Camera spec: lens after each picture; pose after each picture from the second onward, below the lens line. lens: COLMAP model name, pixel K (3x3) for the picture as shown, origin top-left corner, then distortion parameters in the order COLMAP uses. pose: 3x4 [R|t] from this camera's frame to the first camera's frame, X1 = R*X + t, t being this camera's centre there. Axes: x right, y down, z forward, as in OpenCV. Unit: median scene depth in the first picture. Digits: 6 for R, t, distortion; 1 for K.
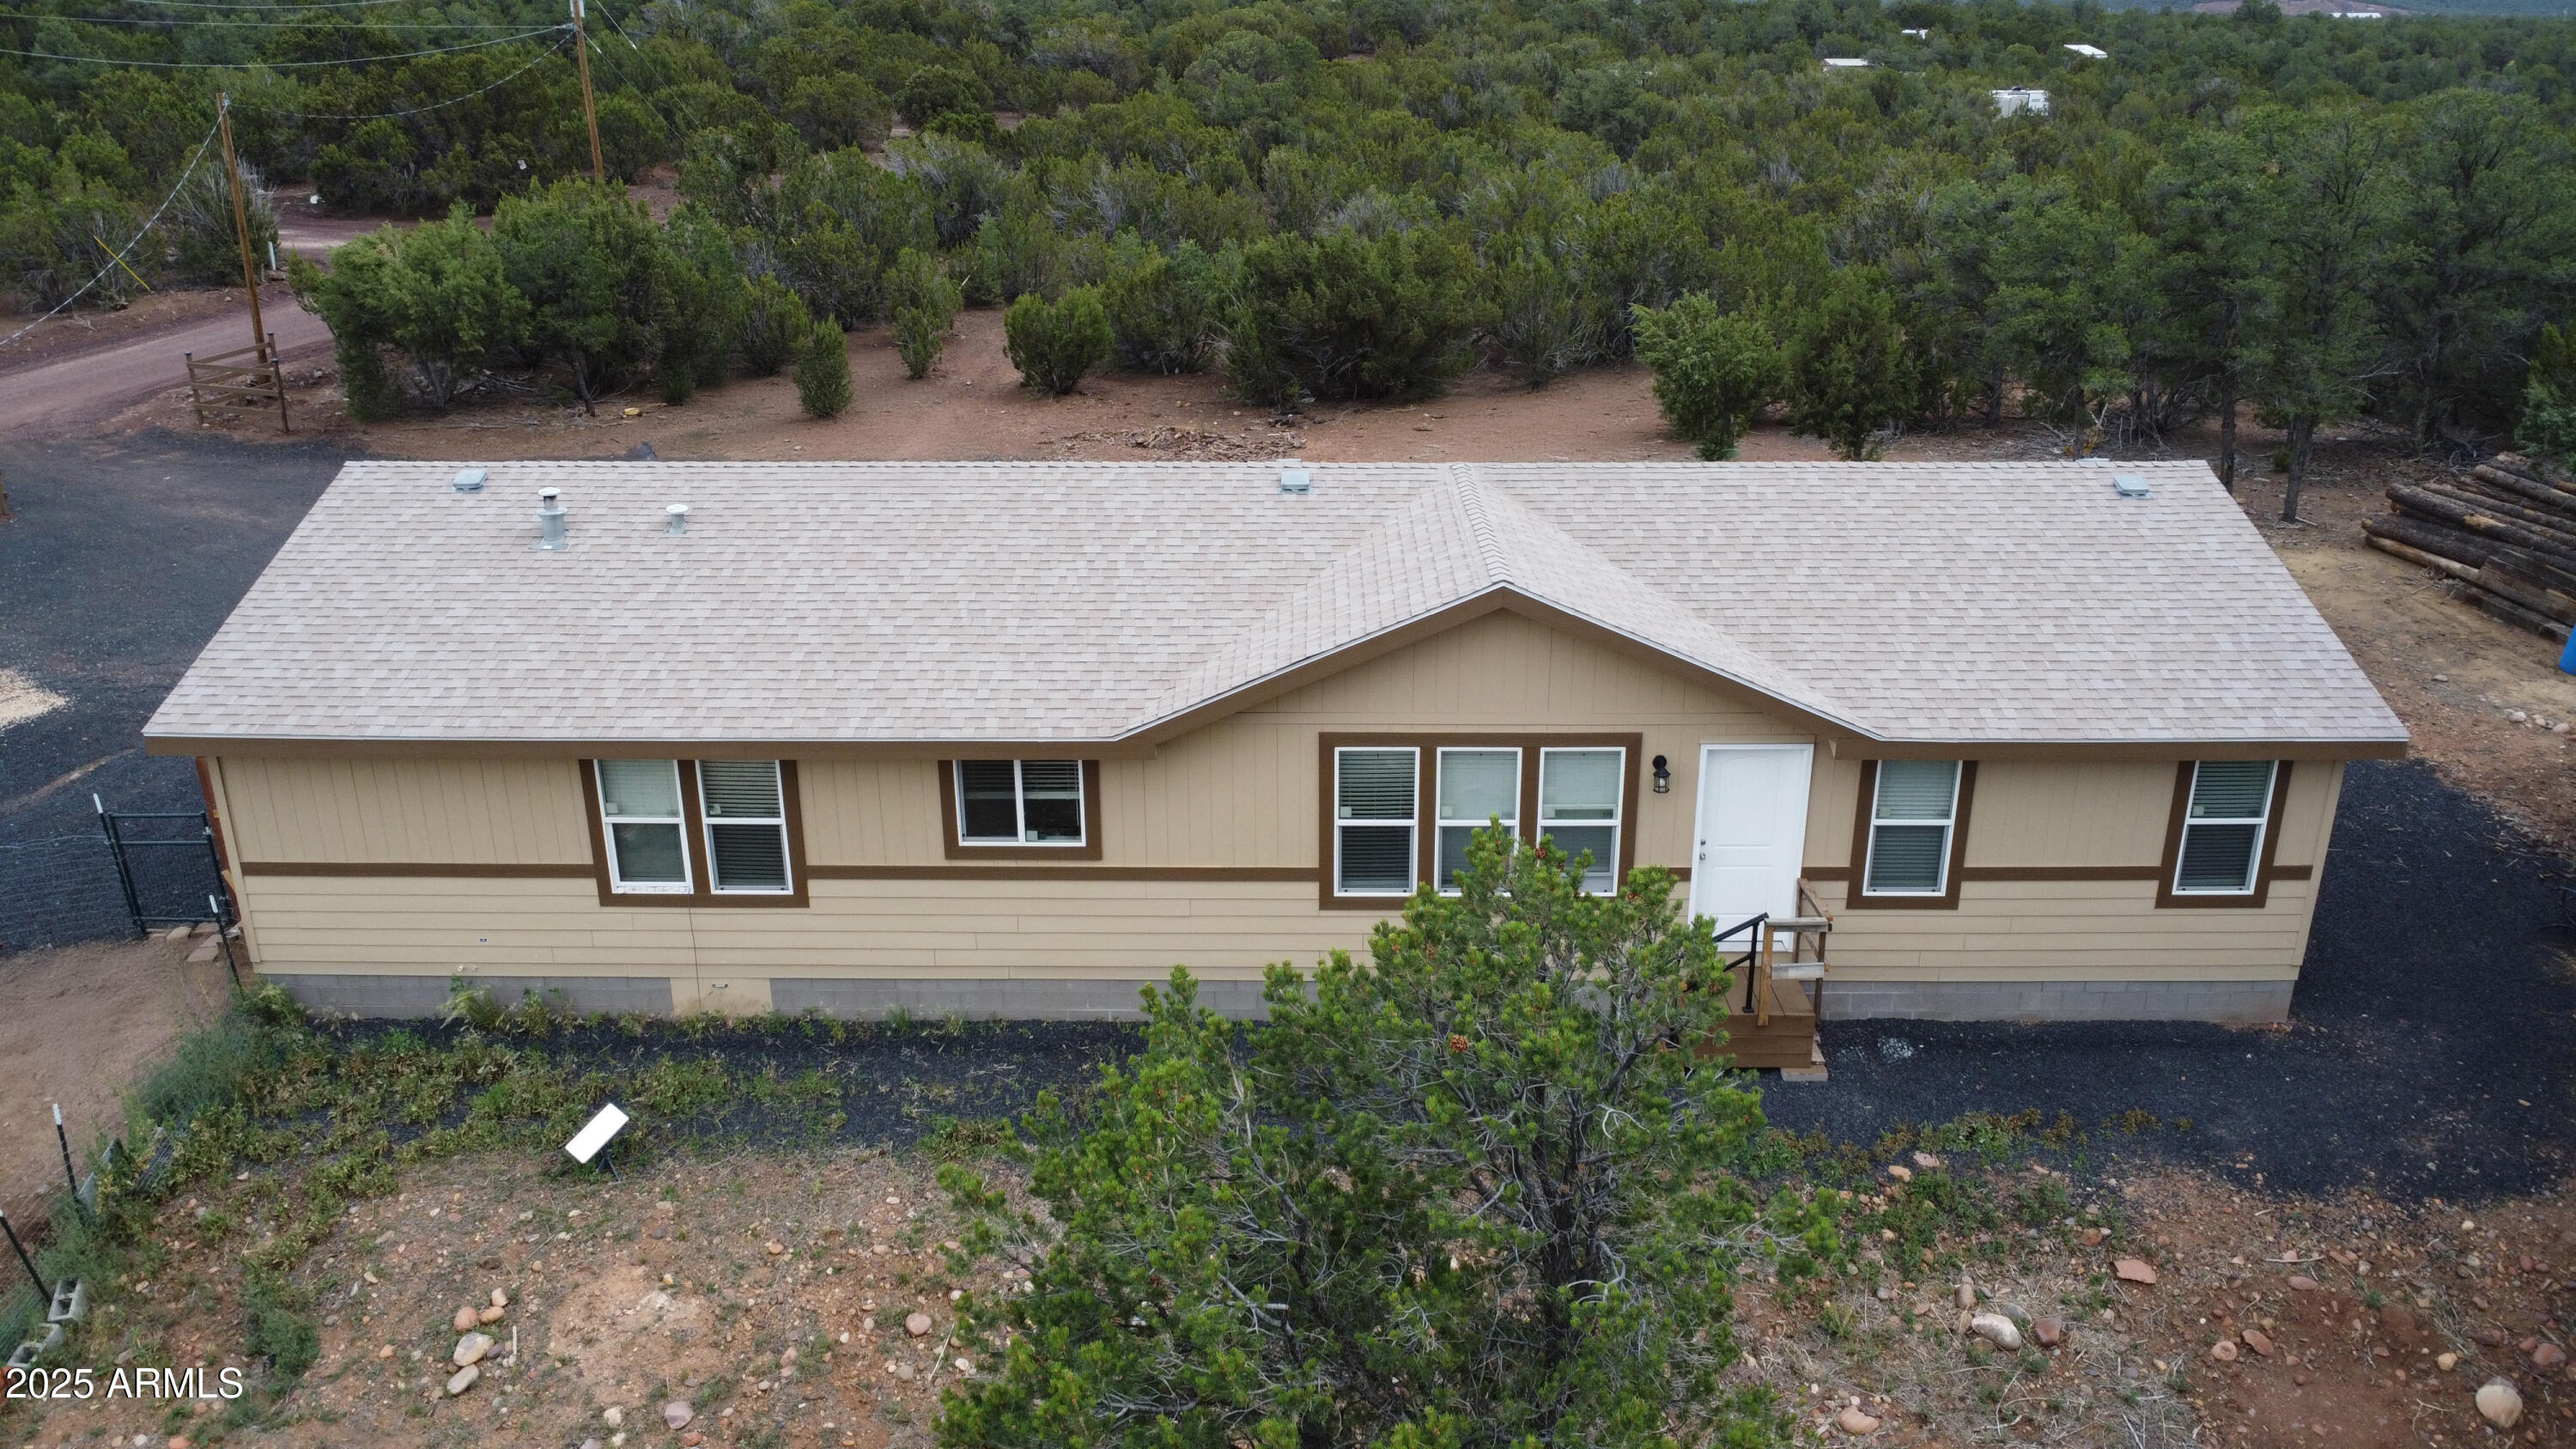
lens RADIAL K [[1846.4, 0, 1288.0], [0, 1846.4, 724.5], [0, 0, 1]] dist [-0.010026, -0.040274]
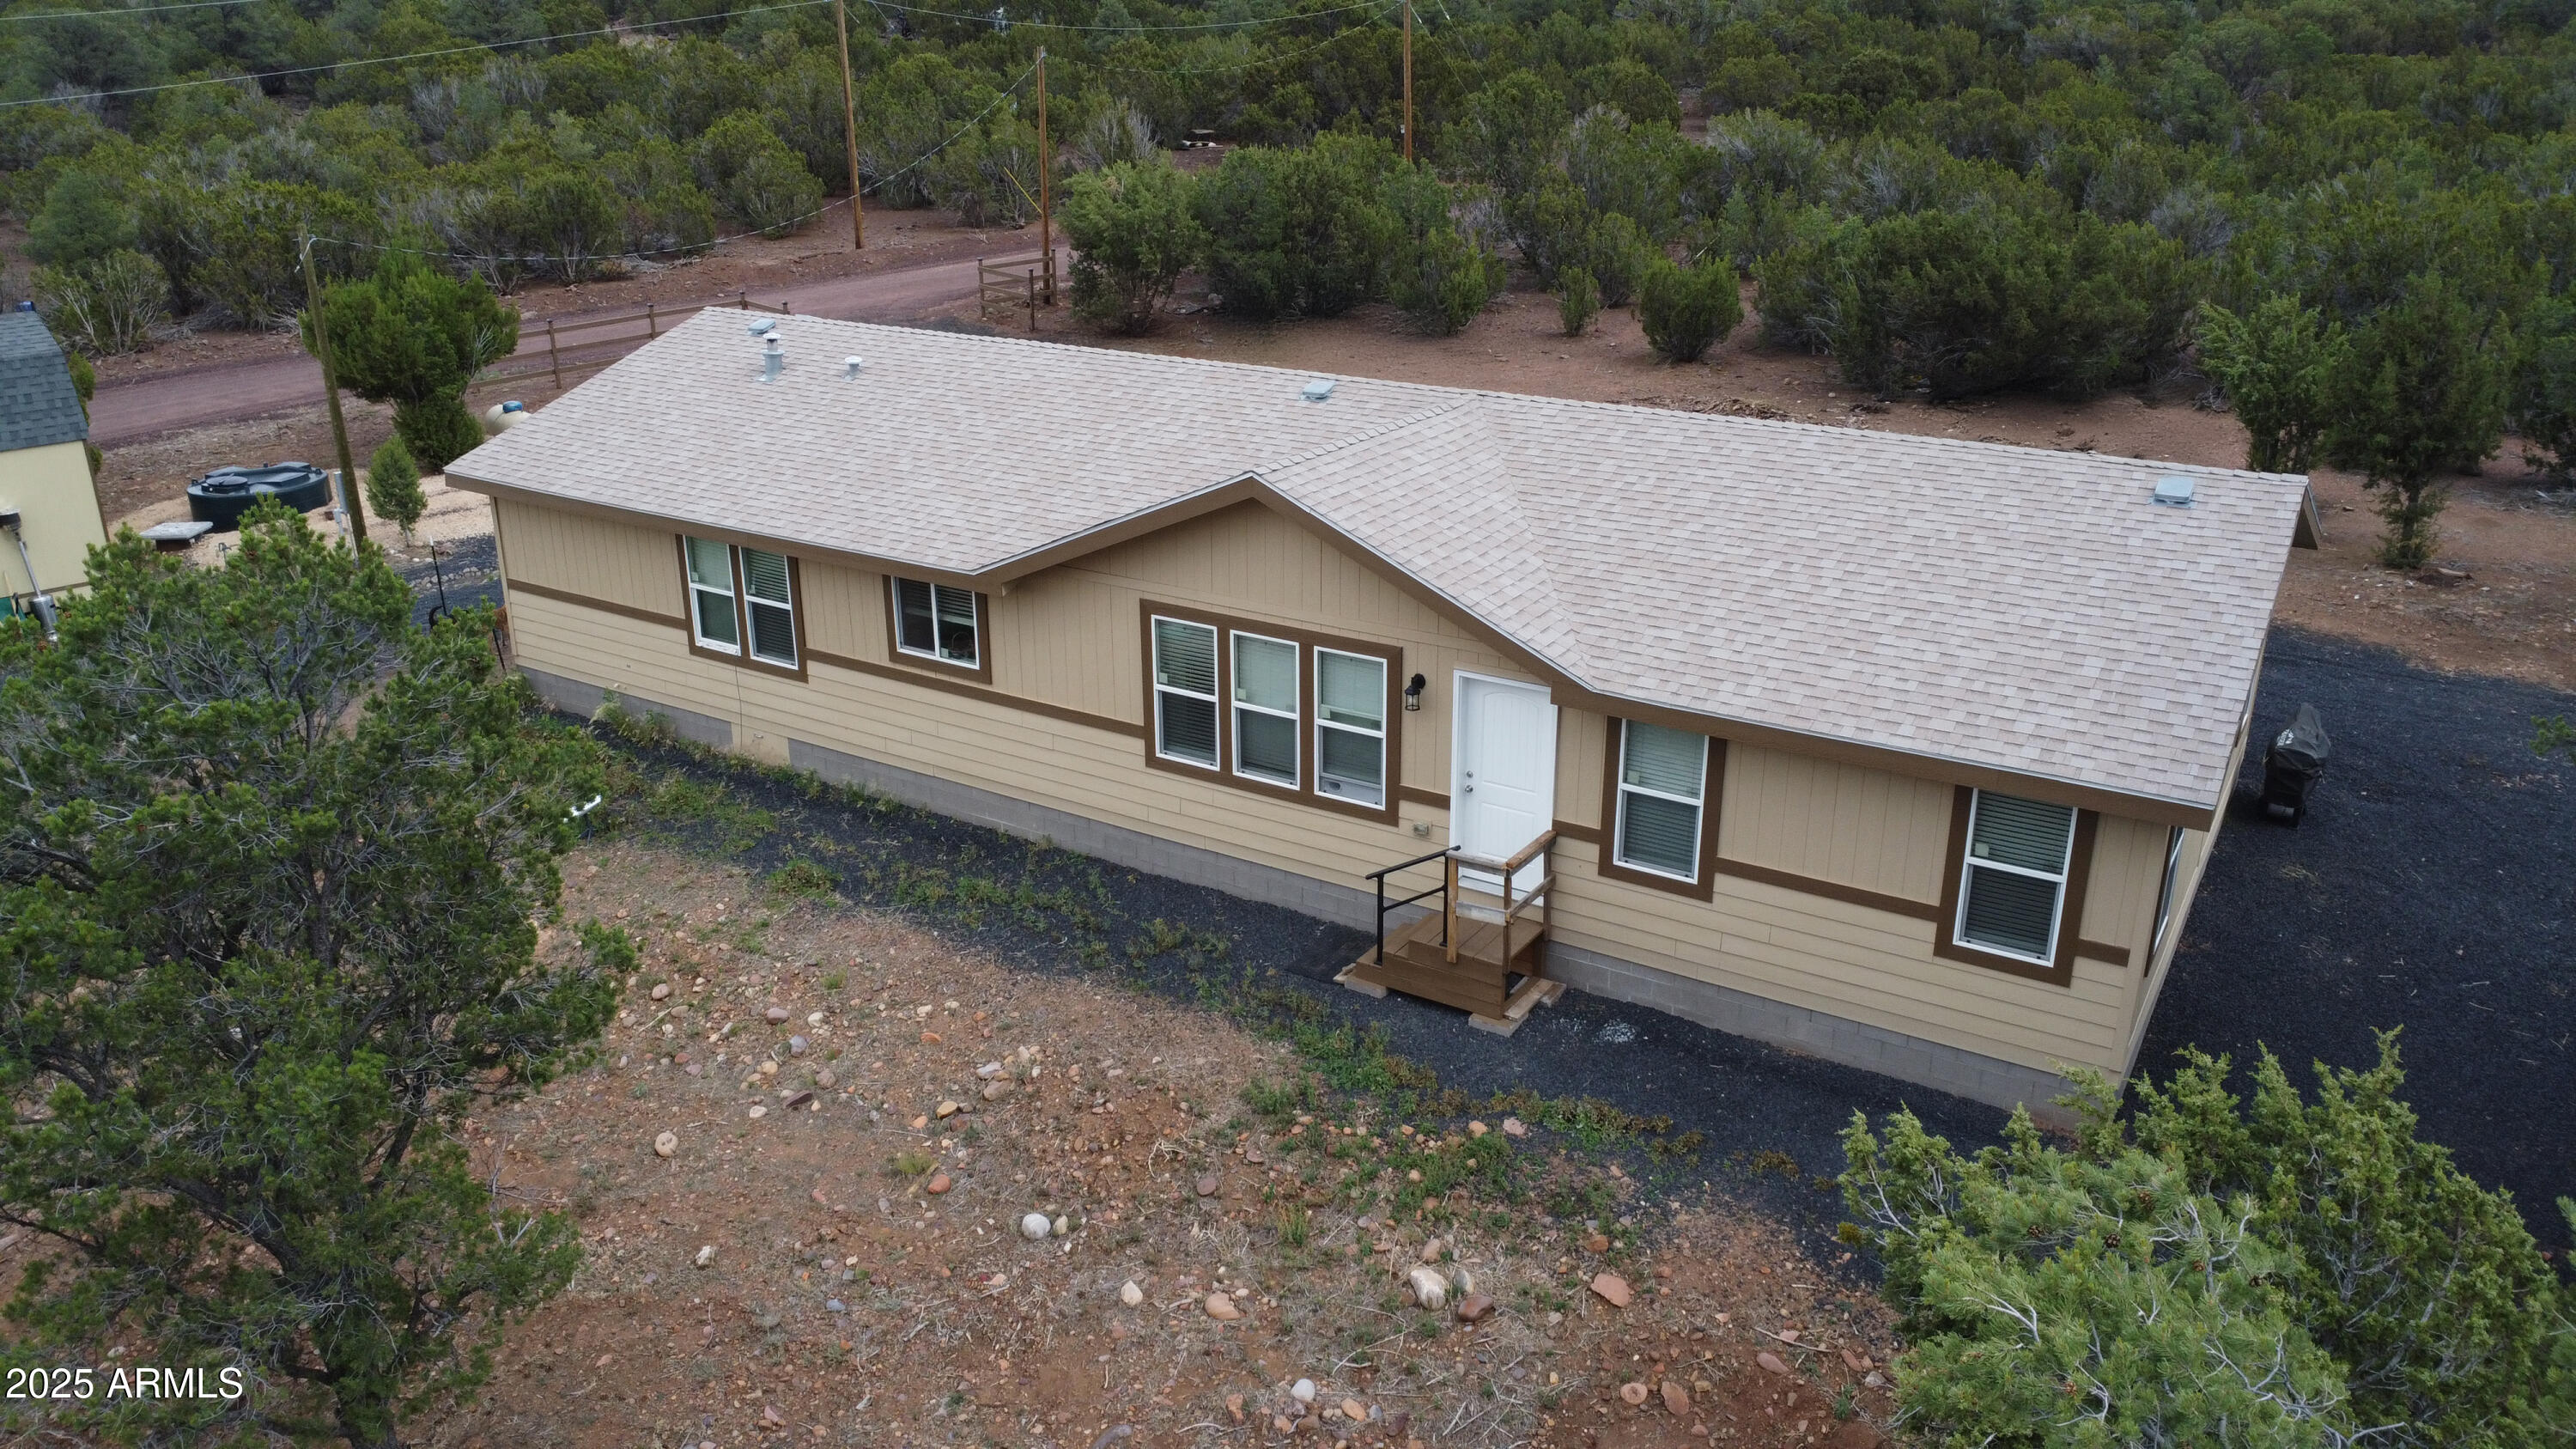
lens RADIAL K [[1846.4, 0, 1288.0], [0, 1846.4, 724.5], [0, 0, 1]] dist [-0.010026, -0.040274]
pose [[0.851379, 0.184747, -0.490940, 0.624593], [-0.183053, 0.981727, 0.051990, 0.004428], [0.491574, 0.045605, 0.869641, 0.097994]]
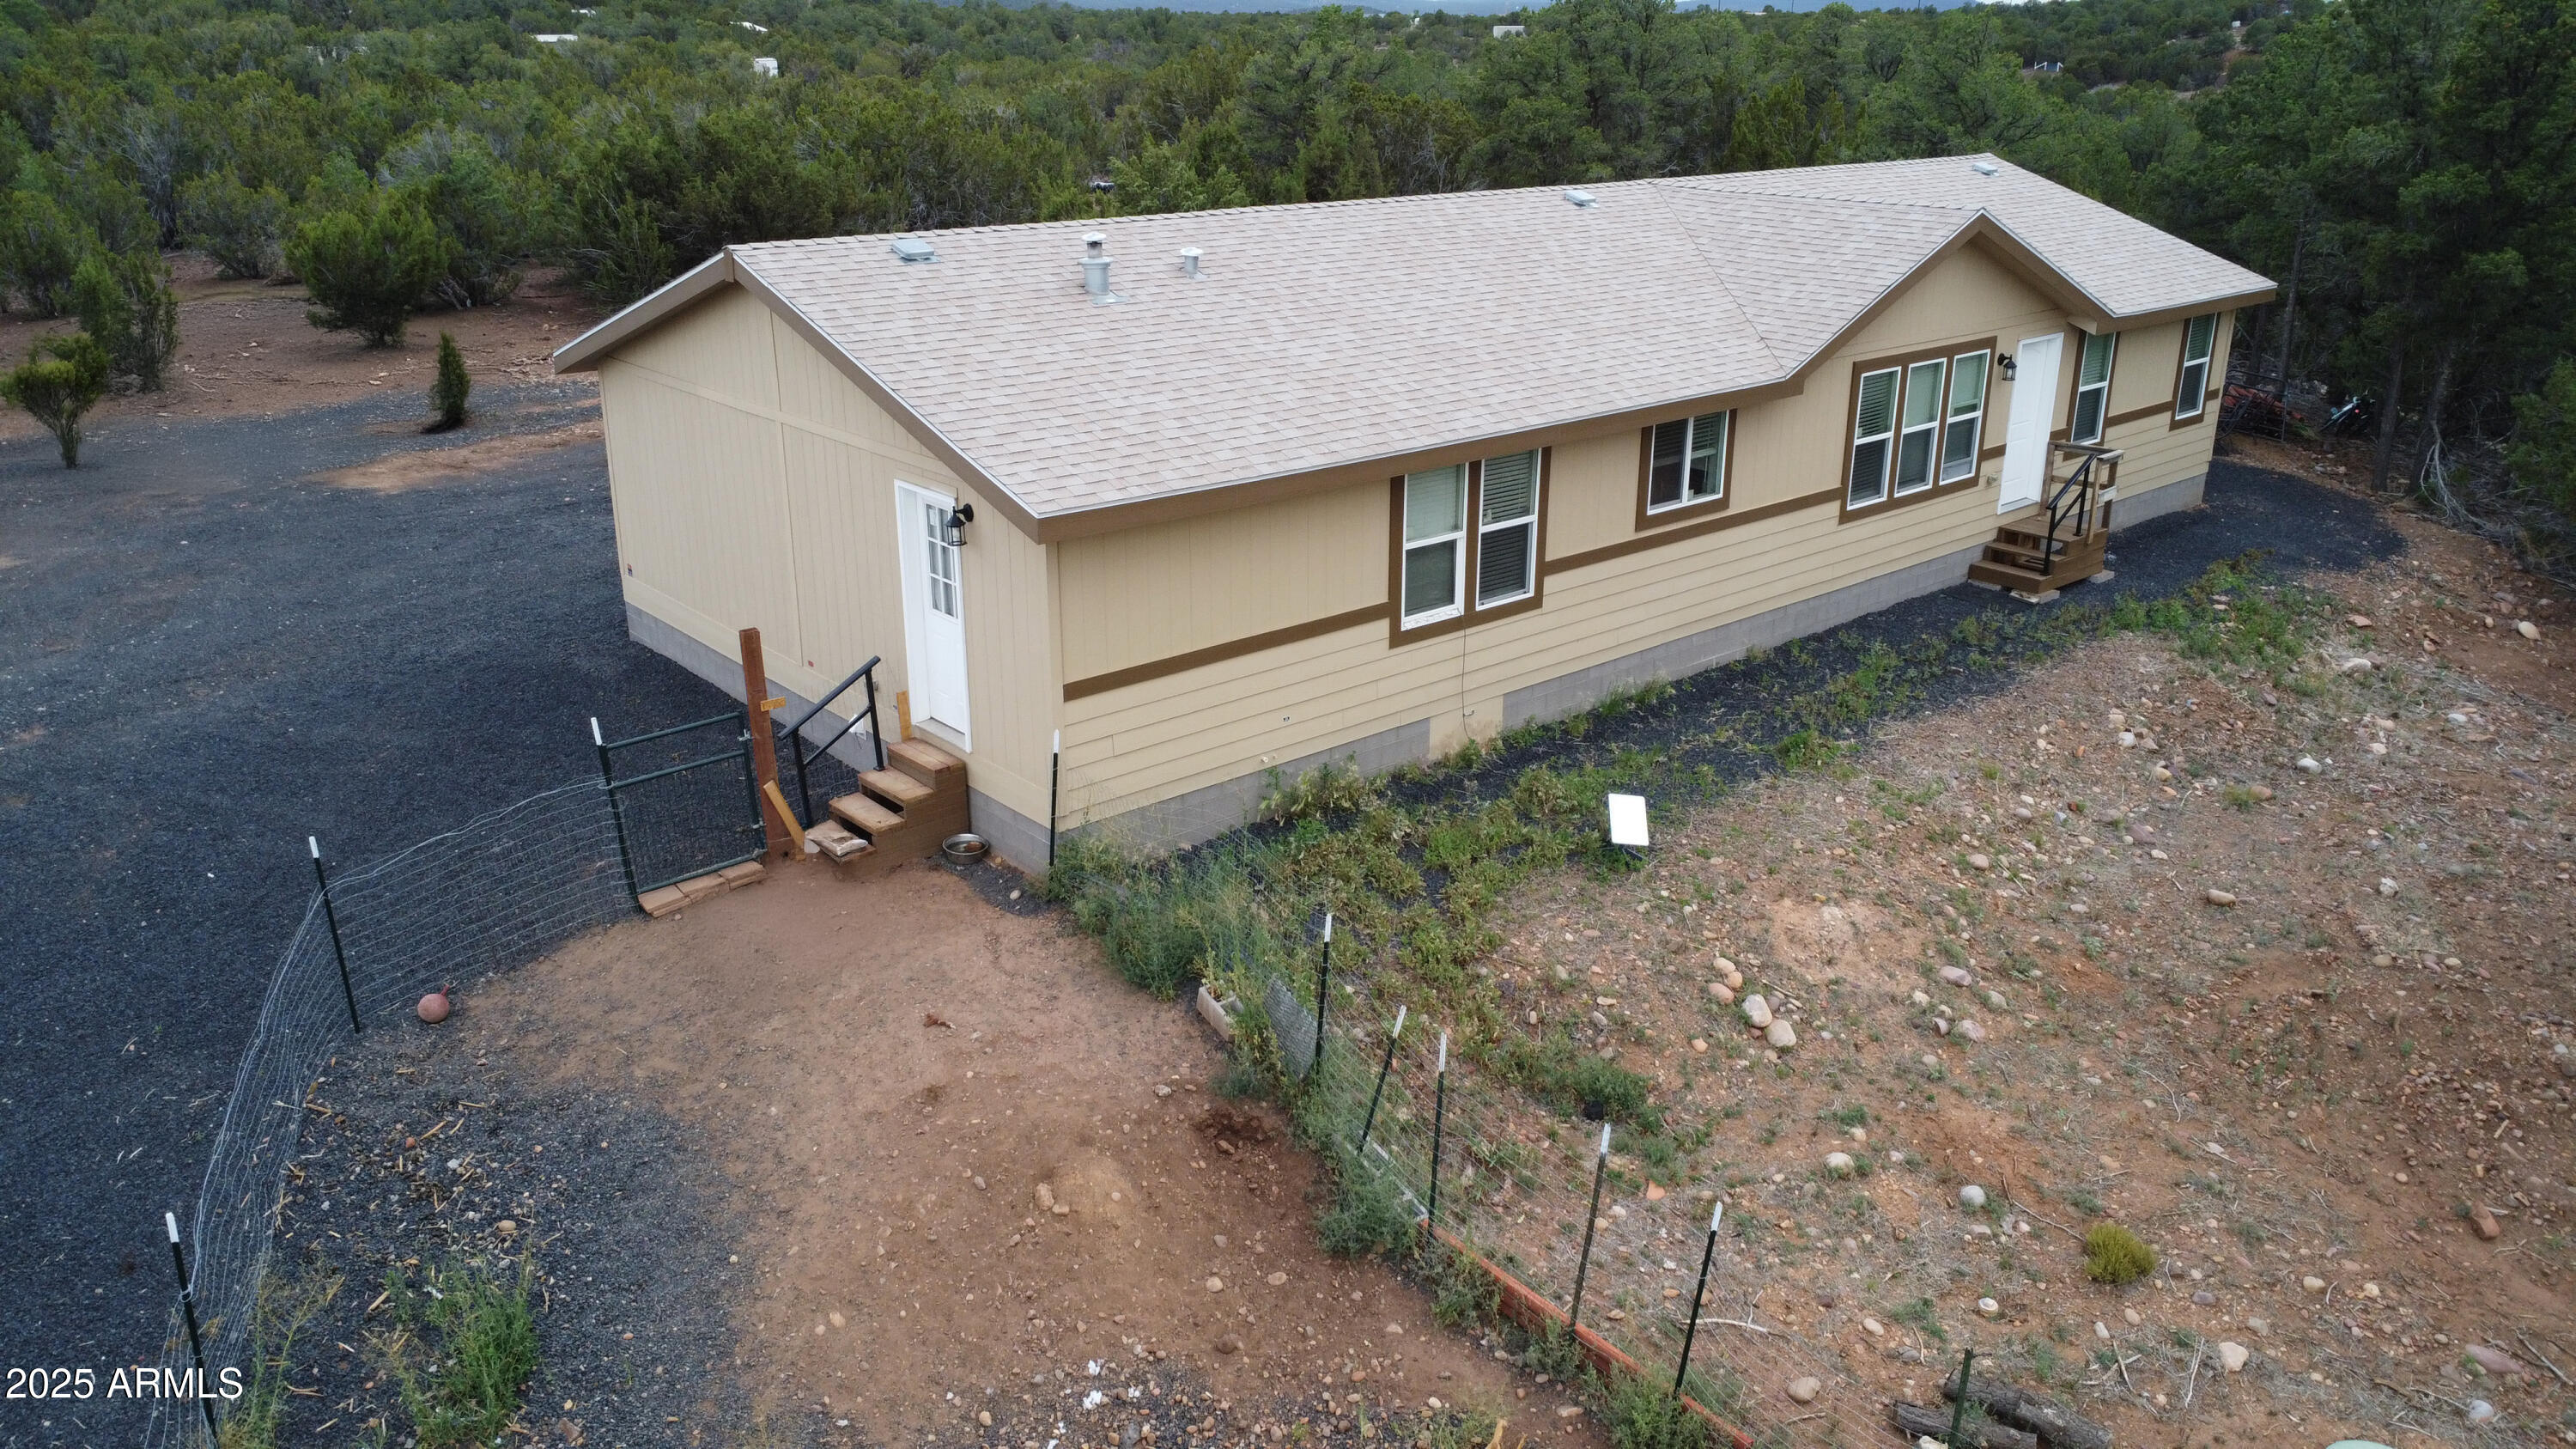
lens RADIAL K [[1846.4, 0, 1288.0], [0, 1846.4, 724.5], [0, 0, 1]] dist [-0.010026, -0.040274]
pose [[0.752216, -0.227162, 0.618521, -1.003559], [0.230808, 0.970060, 0.075573, 0.054912], [-0.617169, 0.085913, 0.782126, 0.321562]]
